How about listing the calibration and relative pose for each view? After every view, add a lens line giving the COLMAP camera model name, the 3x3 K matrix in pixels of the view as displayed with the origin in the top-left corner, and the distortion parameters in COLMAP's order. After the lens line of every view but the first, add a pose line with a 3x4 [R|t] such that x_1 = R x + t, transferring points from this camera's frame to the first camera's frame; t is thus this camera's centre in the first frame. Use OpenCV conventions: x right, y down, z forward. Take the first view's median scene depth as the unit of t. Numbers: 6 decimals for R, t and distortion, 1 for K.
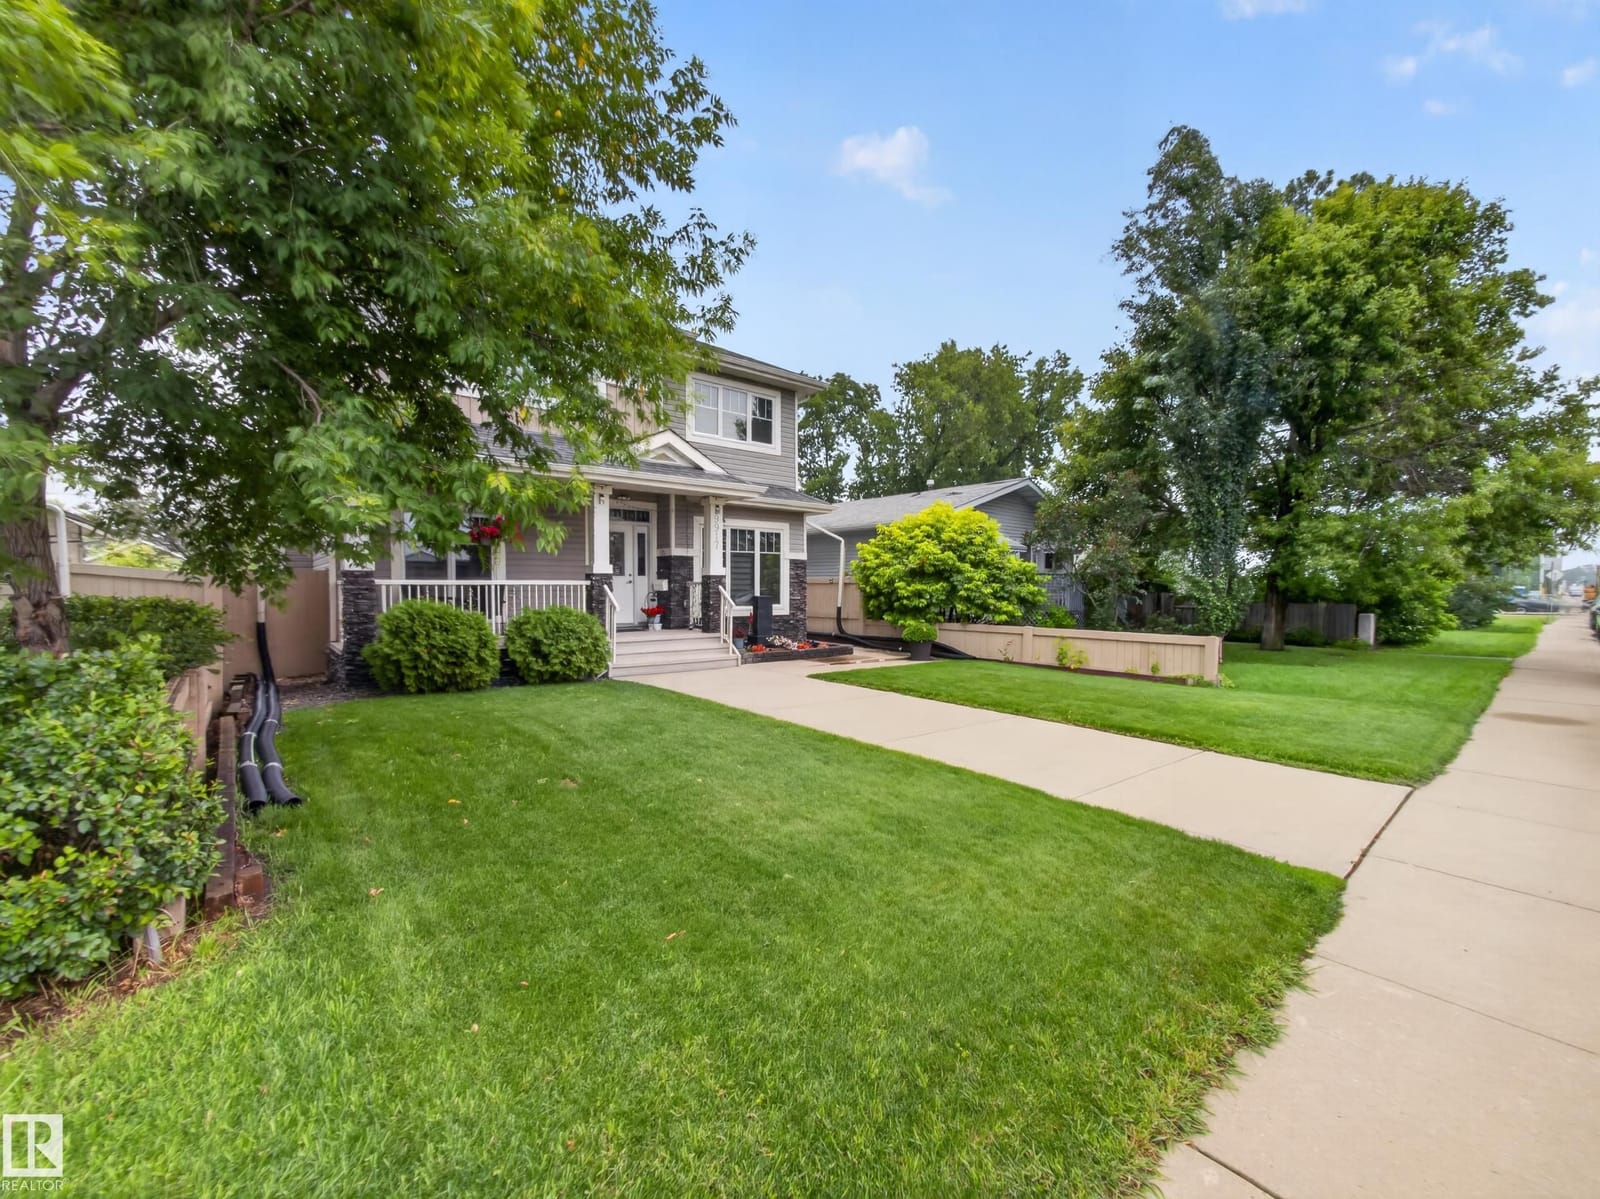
lens RADIAL K [[640.2, 0, 806.0], [0, 640.2, 597.0], [0, 0, 1]] dist [0.000270, 0.000863]
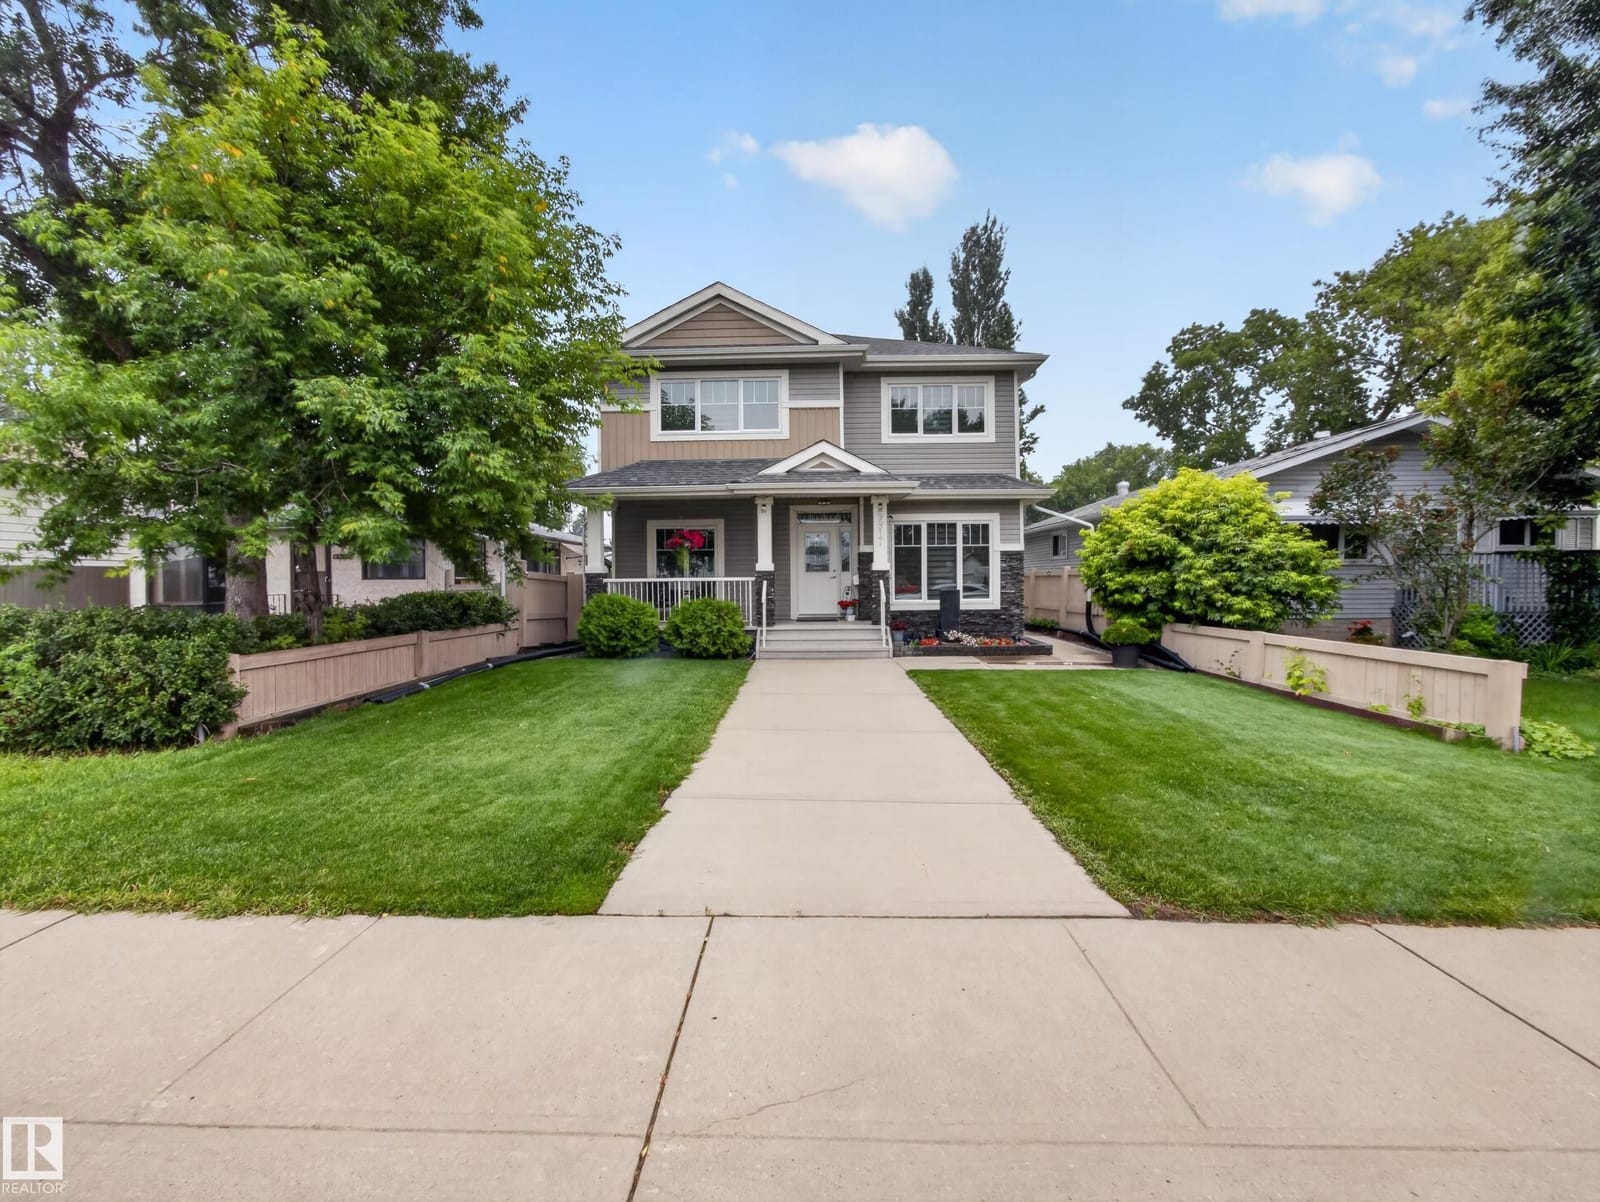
lens RADIAL K [[640.2, 0, 827.7], [0, 640.2, 583.8], [0, 0, 1]] dist [0.000270, 0.000863]
pose [[0.767375, -0.007512, -0.641155, 0.417354], [0.000801, 0.999942, -0.010757, -0.000299], [0.641199, 0.007741, 0.767336, 0.125478]]
